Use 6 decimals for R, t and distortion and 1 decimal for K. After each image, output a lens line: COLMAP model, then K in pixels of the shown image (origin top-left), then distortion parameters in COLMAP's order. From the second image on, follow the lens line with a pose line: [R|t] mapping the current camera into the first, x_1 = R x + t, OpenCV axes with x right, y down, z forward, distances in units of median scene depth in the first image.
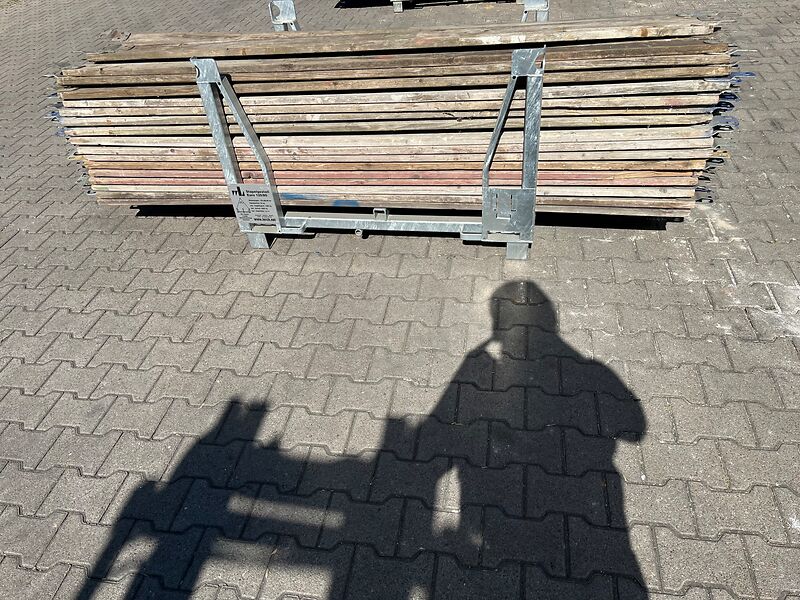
lens RADIAL K [[607.6, 0, 391.6], [0, 607.6, 300.1], [0, 0, 1]] dist [0.078185, -0.106485]
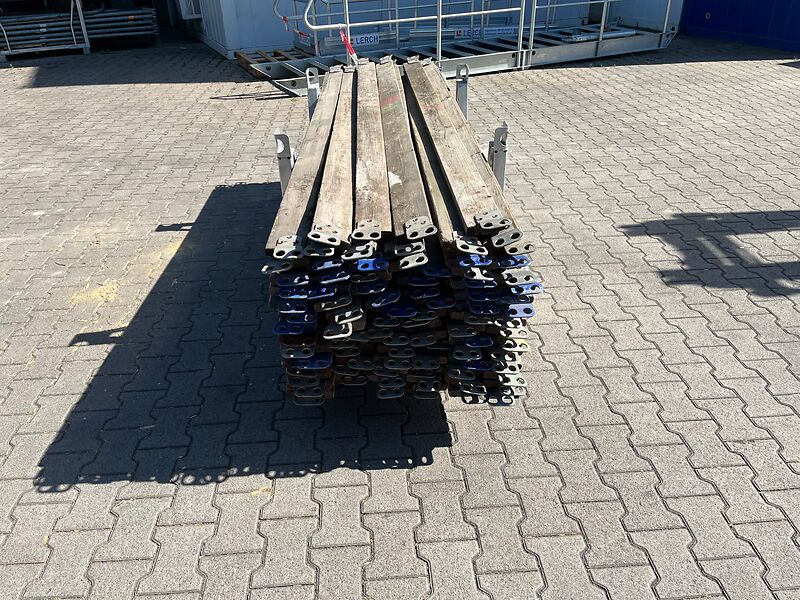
lens RADIAL K [[607.6, 0, 391.6], [0, 607.6, 300.1], [0, 0, 1]] dist [0.078185, -0.106485]
pose [[-0.215852, -0.421956, 0.880546, -1.396222], [0.632093, 0.626962, 0.455387, -0.867137], [-0.744222, 0.654883, 0.131384, 1.312111]]
